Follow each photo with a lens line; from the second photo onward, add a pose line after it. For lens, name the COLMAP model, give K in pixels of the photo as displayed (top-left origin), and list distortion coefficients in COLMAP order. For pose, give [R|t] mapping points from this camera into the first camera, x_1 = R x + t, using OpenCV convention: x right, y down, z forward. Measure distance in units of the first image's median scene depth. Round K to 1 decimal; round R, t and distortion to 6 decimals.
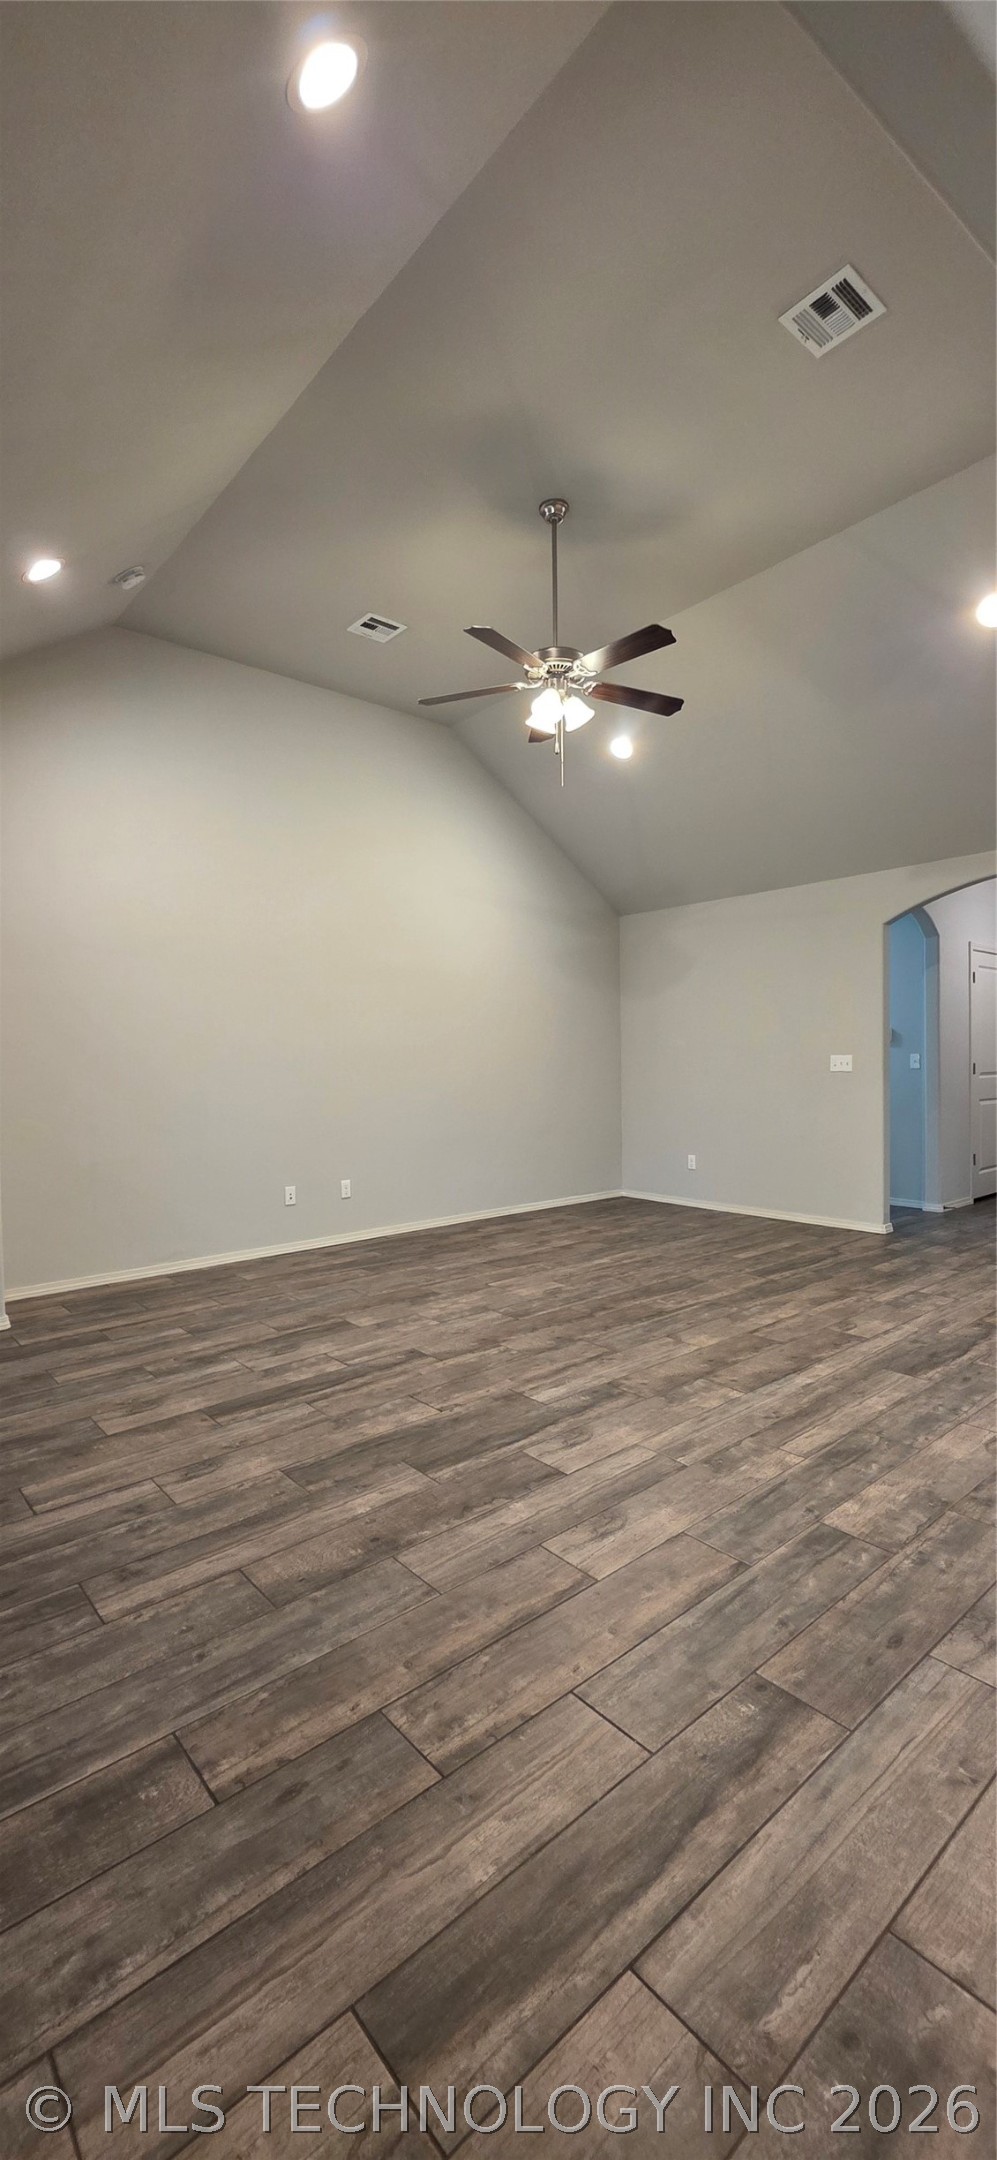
lens RADIAL K [[869.3, 0, 506.8], [0, 869.3, 1085.0], [0, 0, 1]] dist [0.001943, -0.001364]
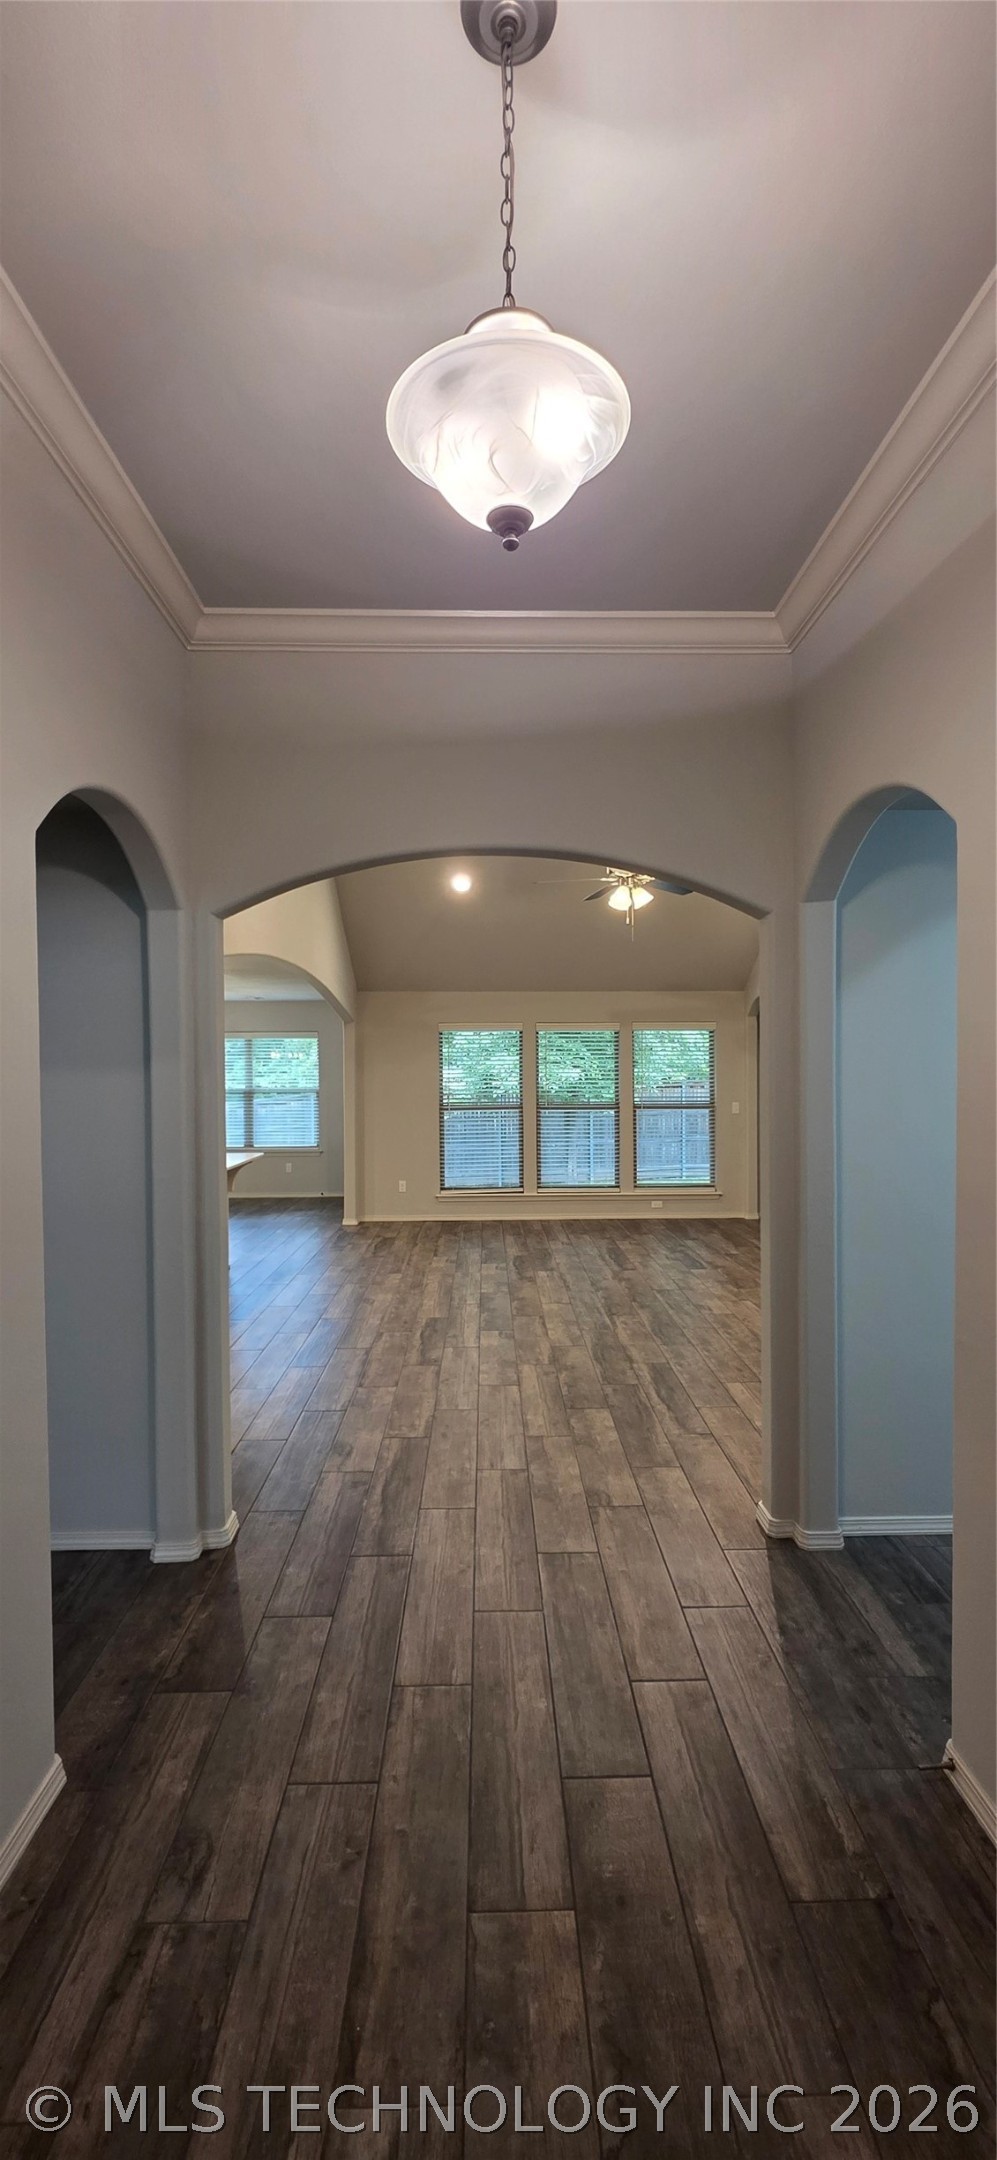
lens RADIAL K [[869.3, 0, 504.4], [0, 869.3, 1082.1], [0, 0, 1]] dist [0.001943, -0.001364]
pose [[-0.637236, 0.029243, -0.770114, 1.540831], [-0.006587, 0.999037, 0.043386, -0.184547], [0.770641, 0.032719, -0.636429, 2.009276]]
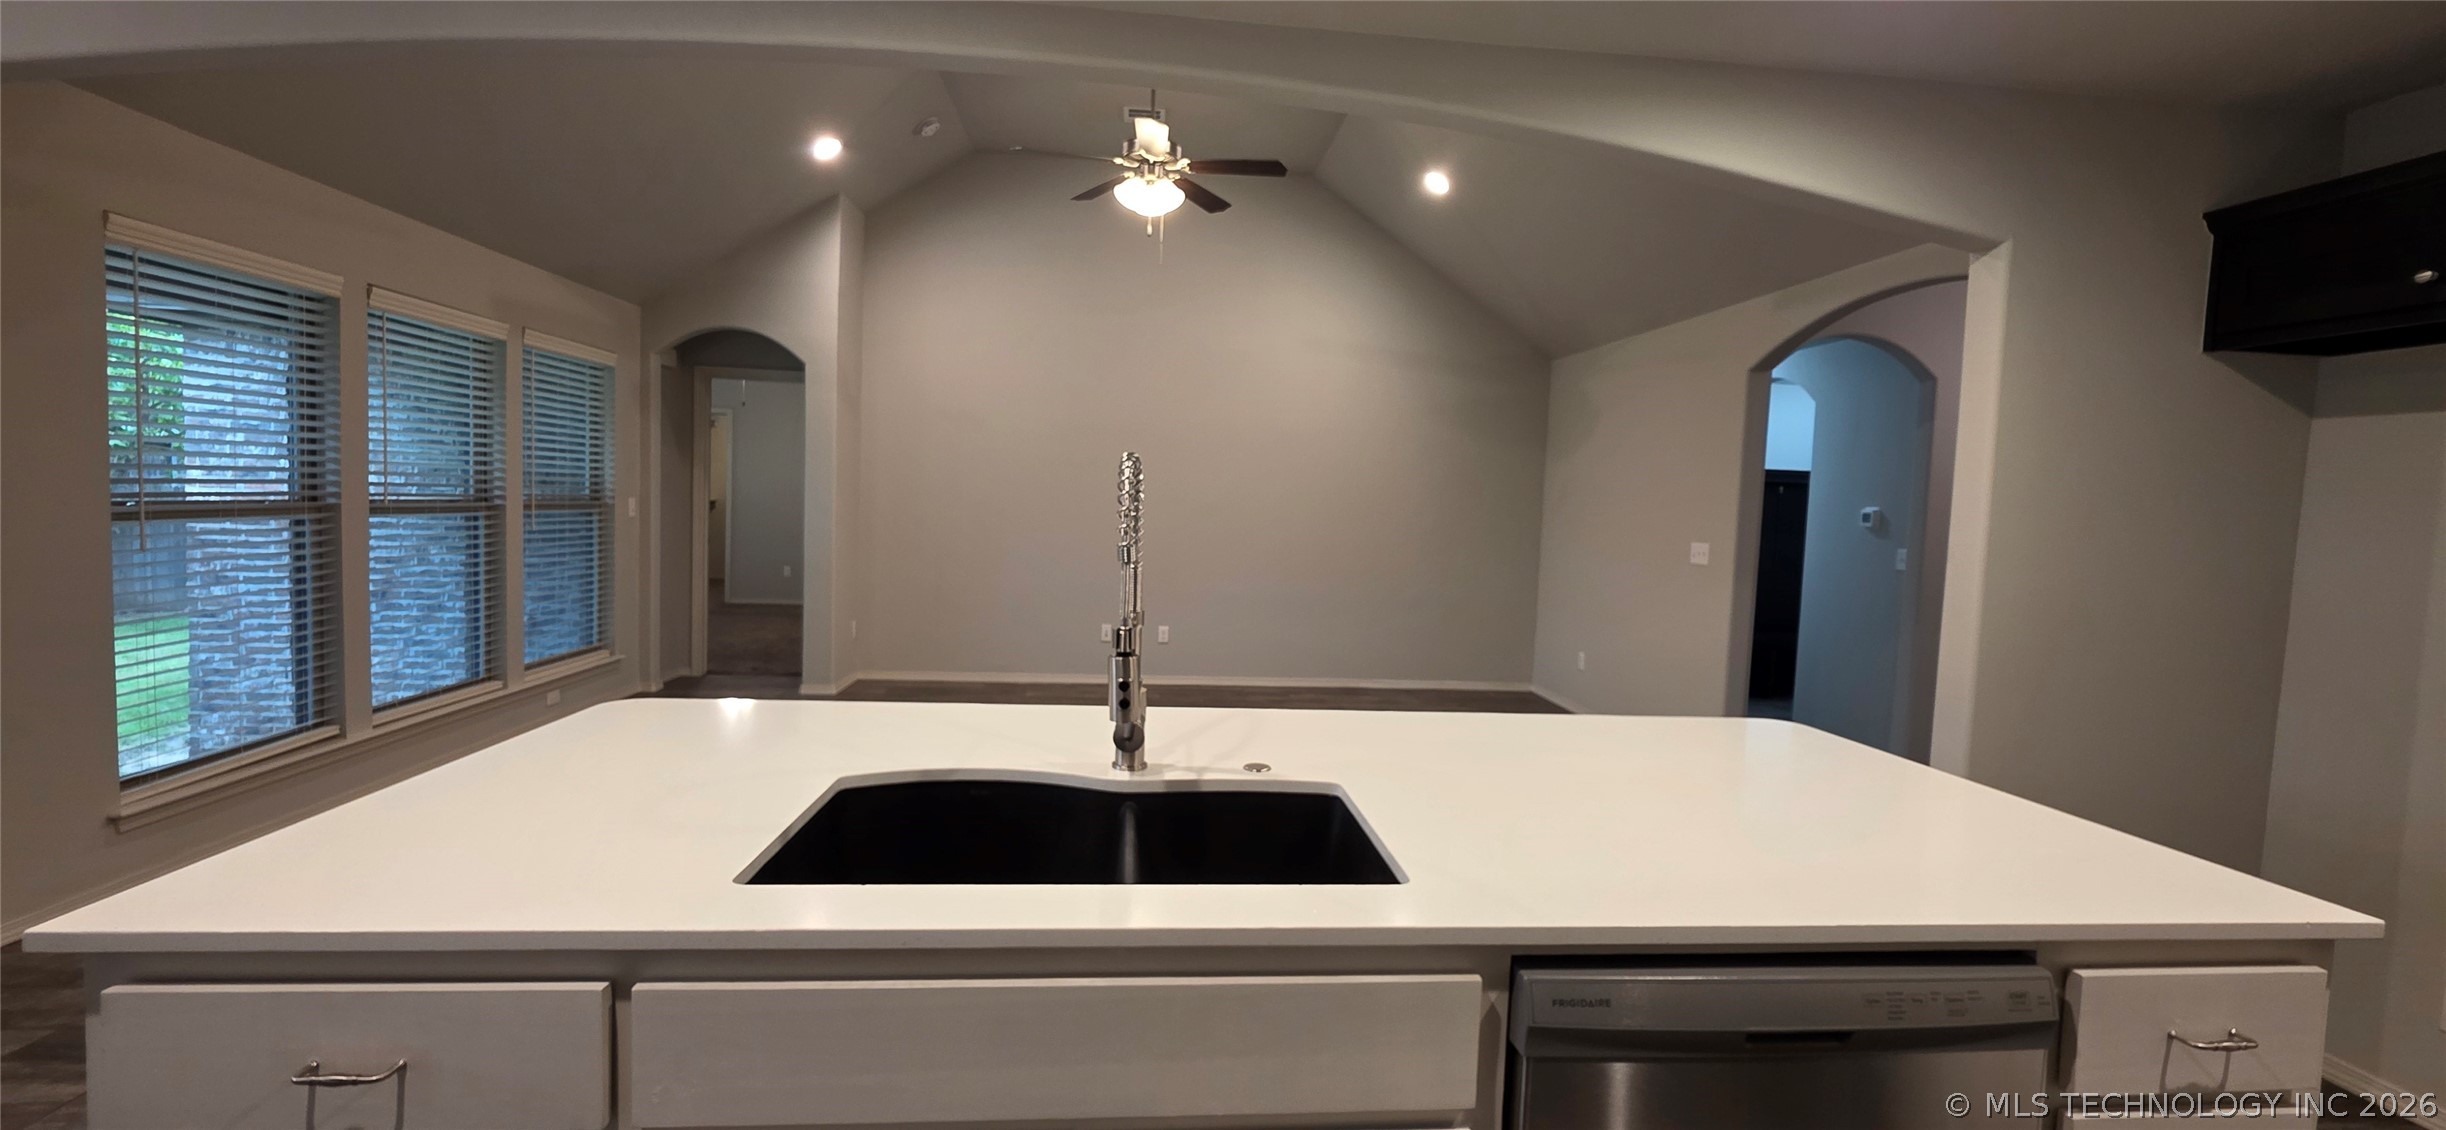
lens RADIAL K [[984.4, 0, 1225.7], [0, 984.4, 562.1], [0, 0, 1]] dist [0.001943, -0.001364]
pose [[0.814281, 0.081964, -0.574655, 0.939835], [-0.065949, 0.996634, 0.048702, -0.056254], [0.576713, -0.001759, 0.816945, 0.085941]]
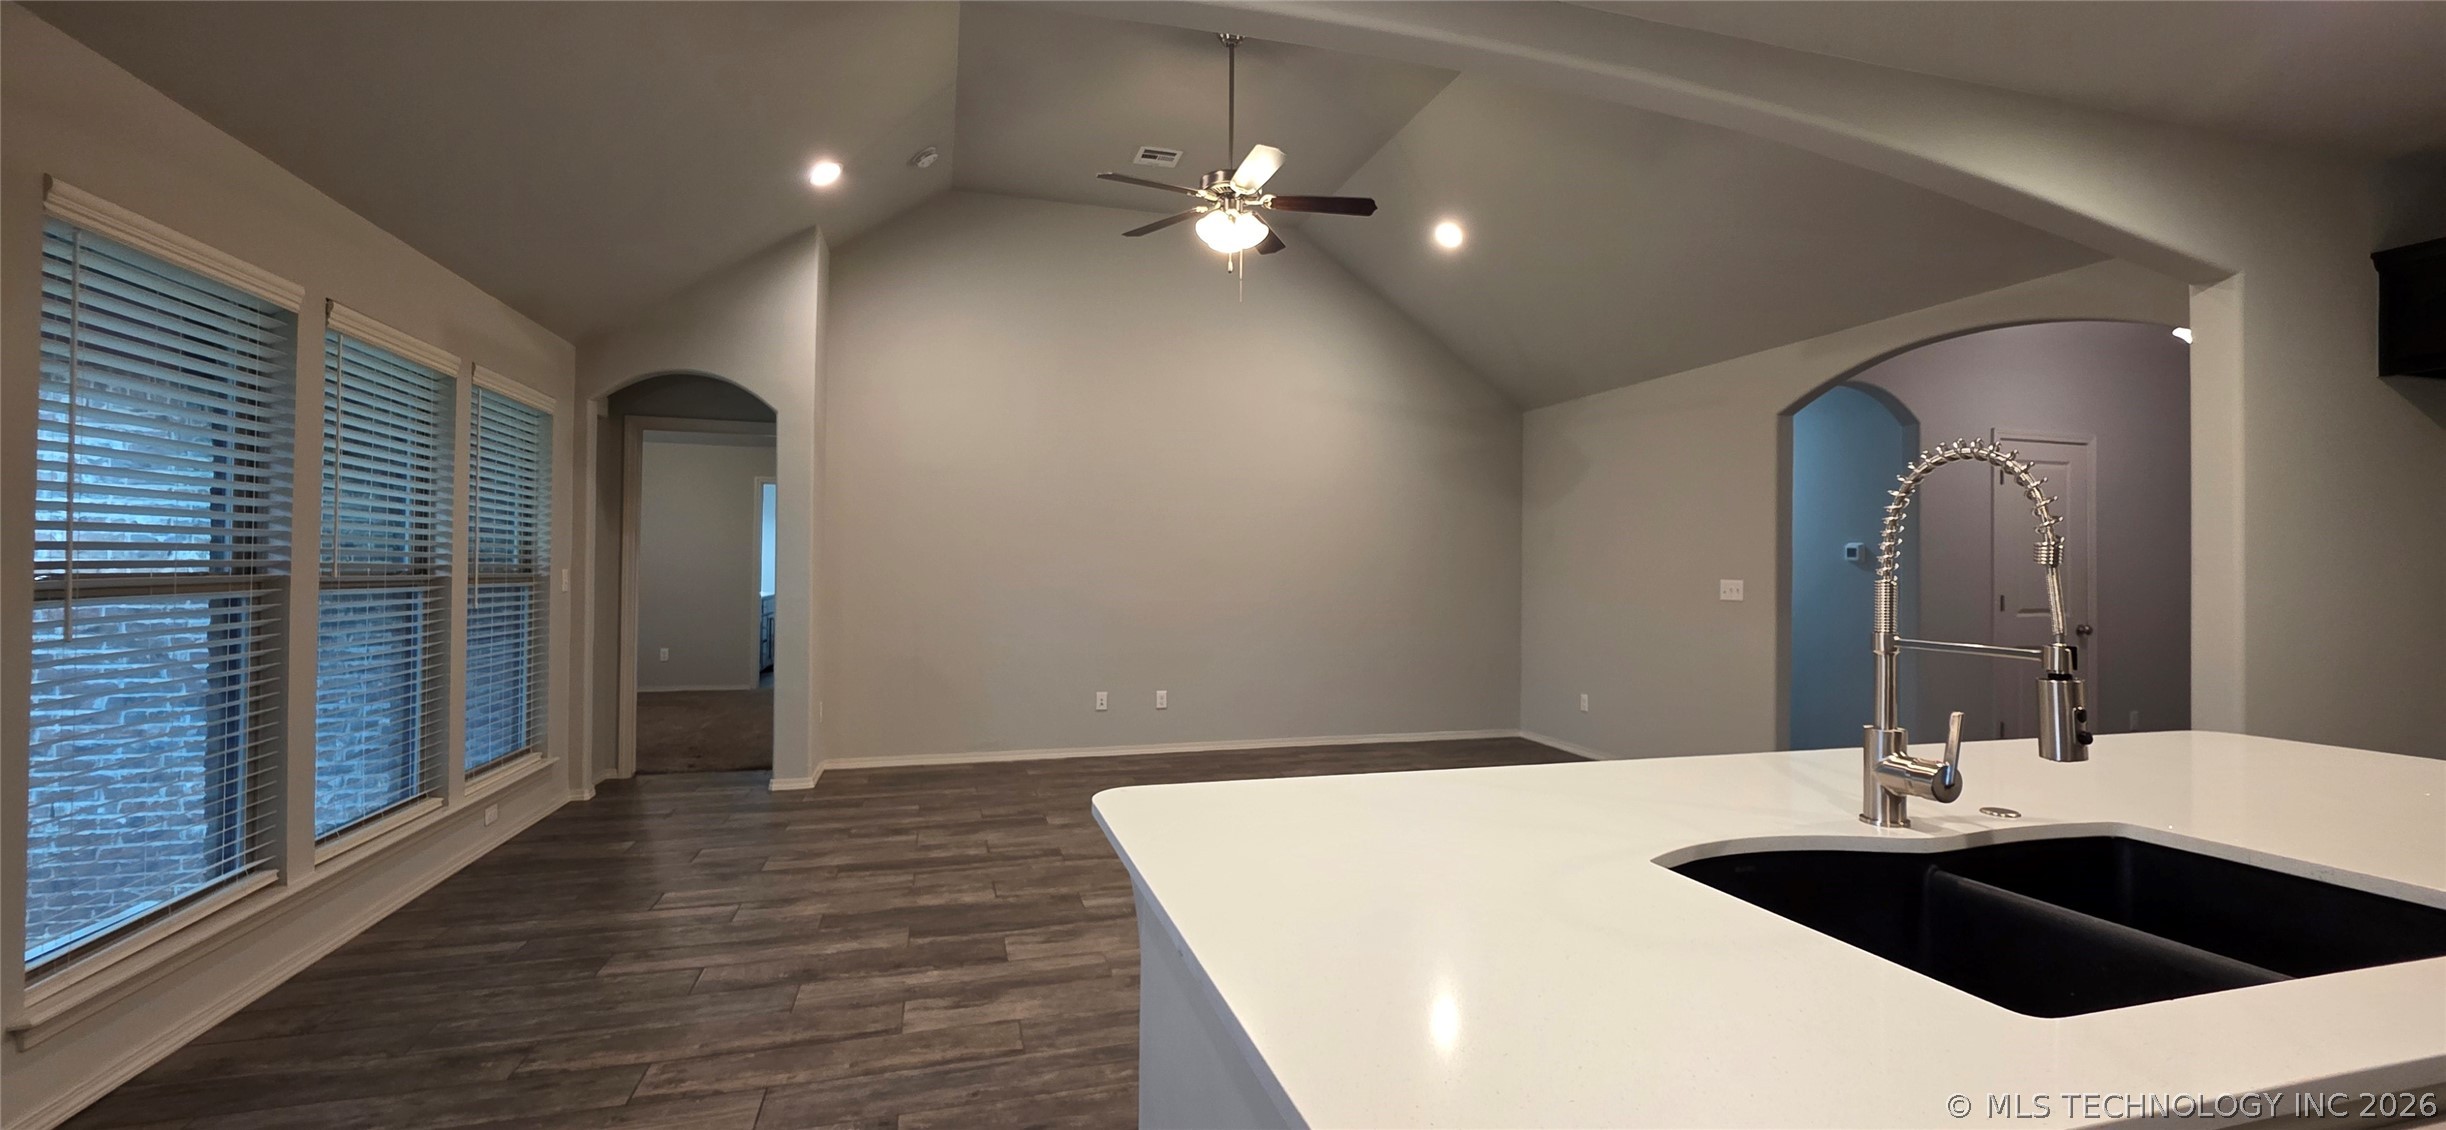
lens RADIAL K [[984.4, 0, 1225.9], [0, 984.4, 561.4], [0, 0, 1]] dist [0.001943, -0.001364]
pose [[0.908927, 0.018754, -0.416534, 0.586372], [-0.033444, 0.999048, -0.027998, -0.018920], [0.415612, 0.039379, 0.908689, -0.019127]]
